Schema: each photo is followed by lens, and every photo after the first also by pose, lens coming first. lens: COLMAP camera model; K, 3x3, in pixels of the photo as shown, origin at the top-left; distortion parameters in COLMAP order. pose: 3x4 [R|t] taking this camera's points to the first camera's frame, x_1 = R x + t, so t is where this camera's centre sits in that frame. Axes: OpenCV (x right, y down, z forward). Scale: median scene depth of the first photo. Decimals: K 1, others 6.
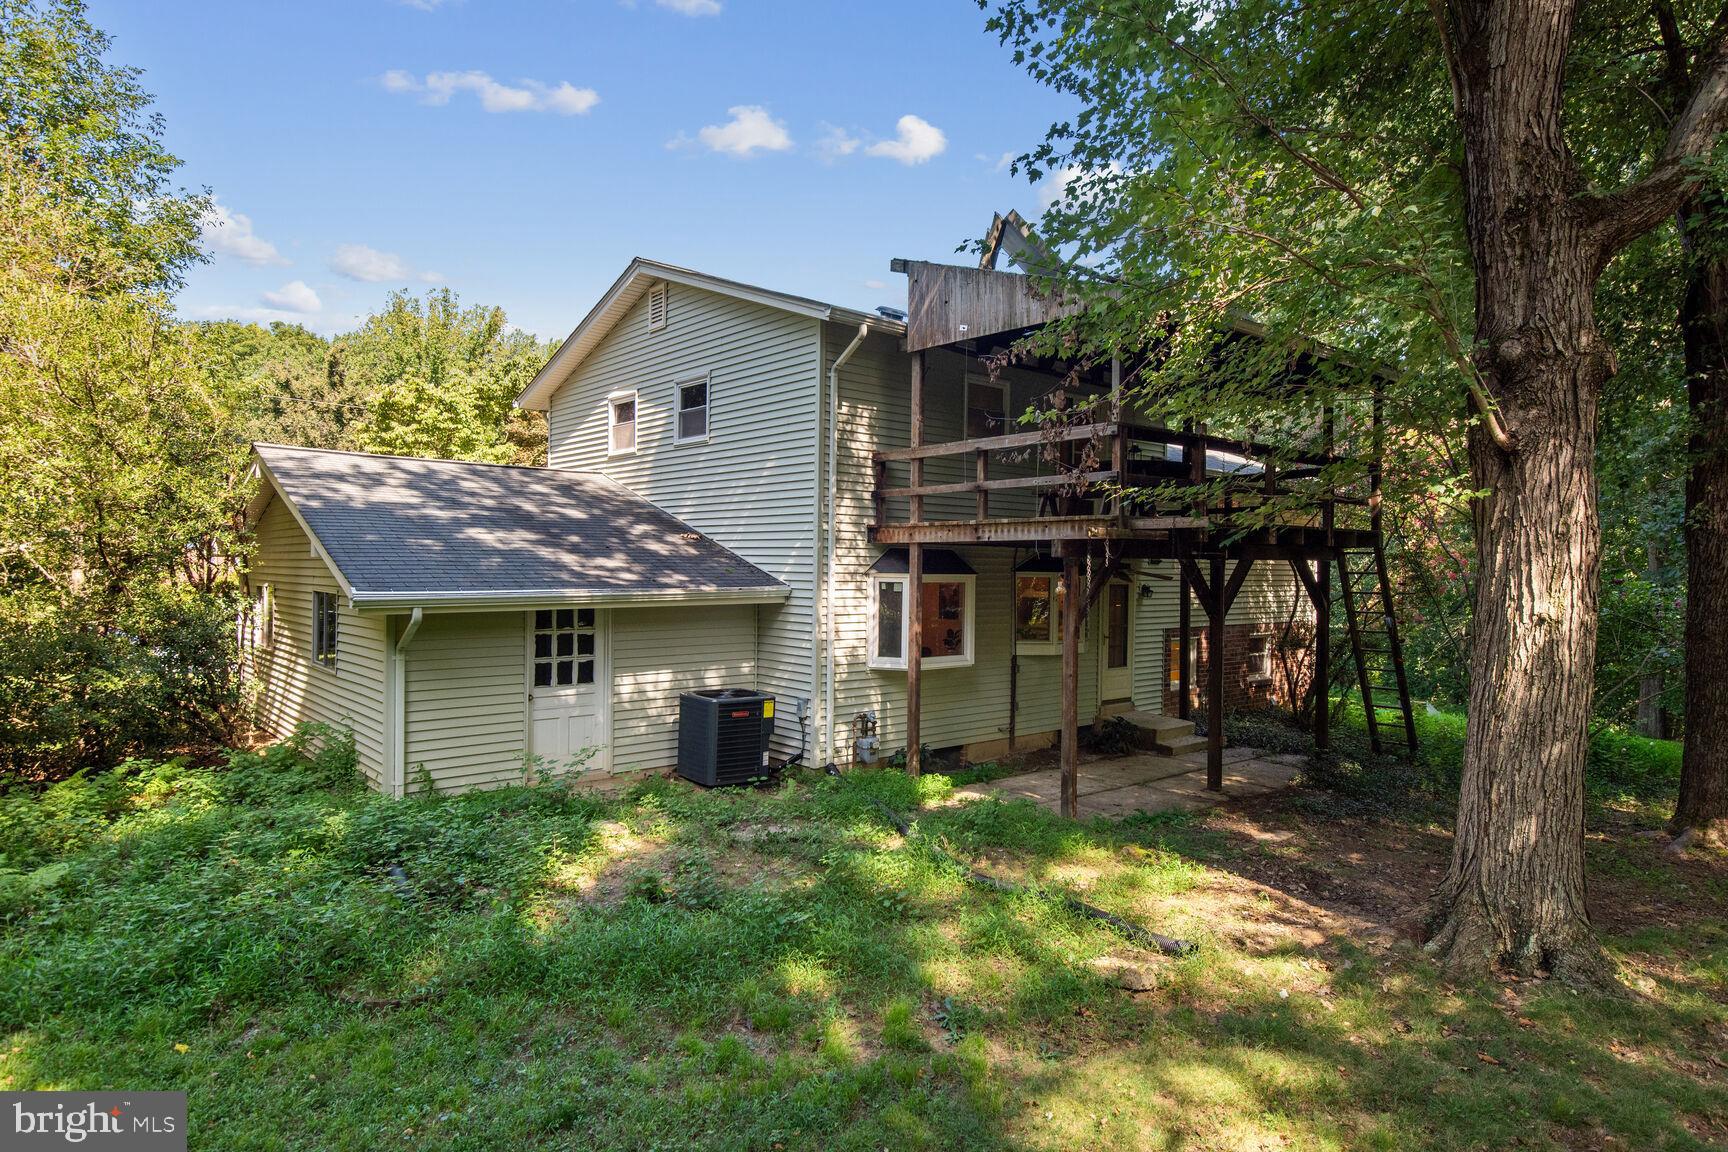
lens RADIAL K [[995.9, 0, 865.7], [0, 995.9, 573.7], [0, 0, 1]] dist [0.005329, 0.000438]
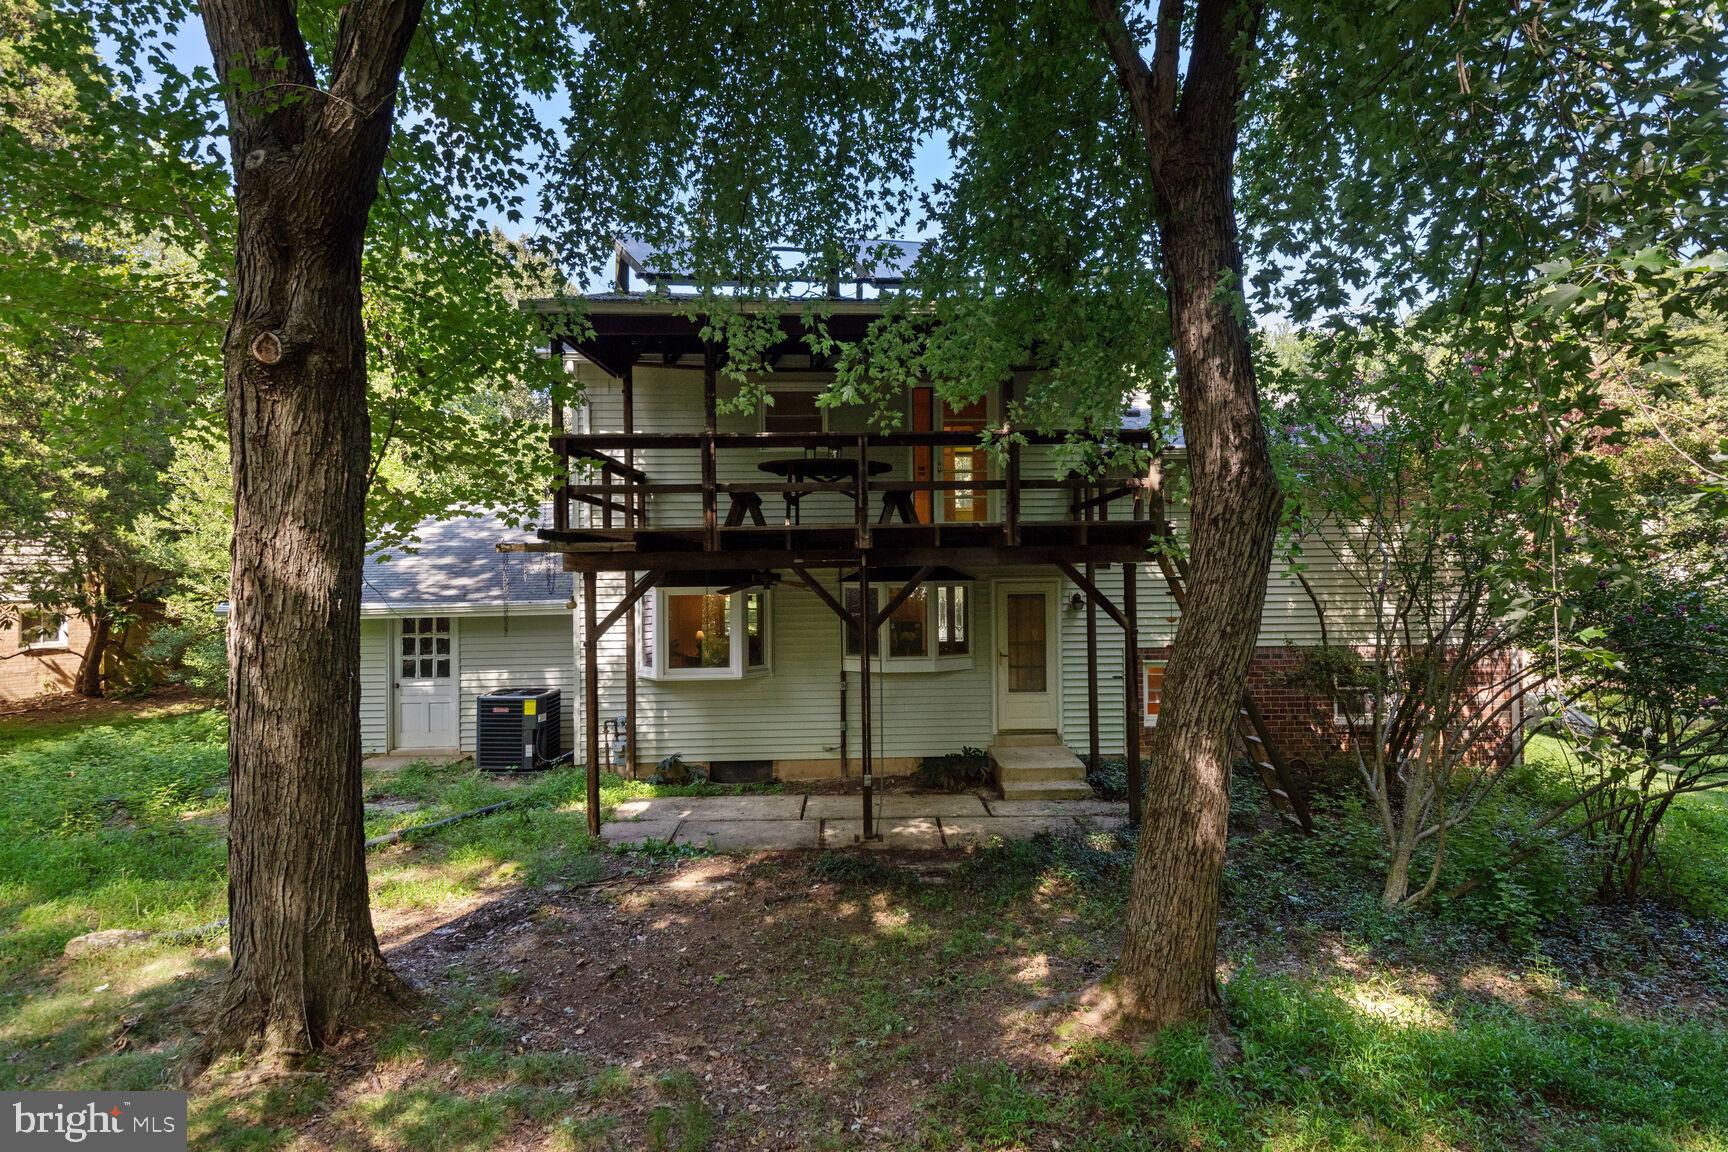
lens RADIAL K [[995.9, 0, 865.6], [0, 995.9, 575.6], [0, 0, 1]] dist [0.005329, 0.000438]
pose [[0.787811, -0.014878, -0.615737, 0.921860], [0.015309, 0.999872, -0.004574, -0.004080], [0.615727, -0.005823, 0.787938, 0.344297]]
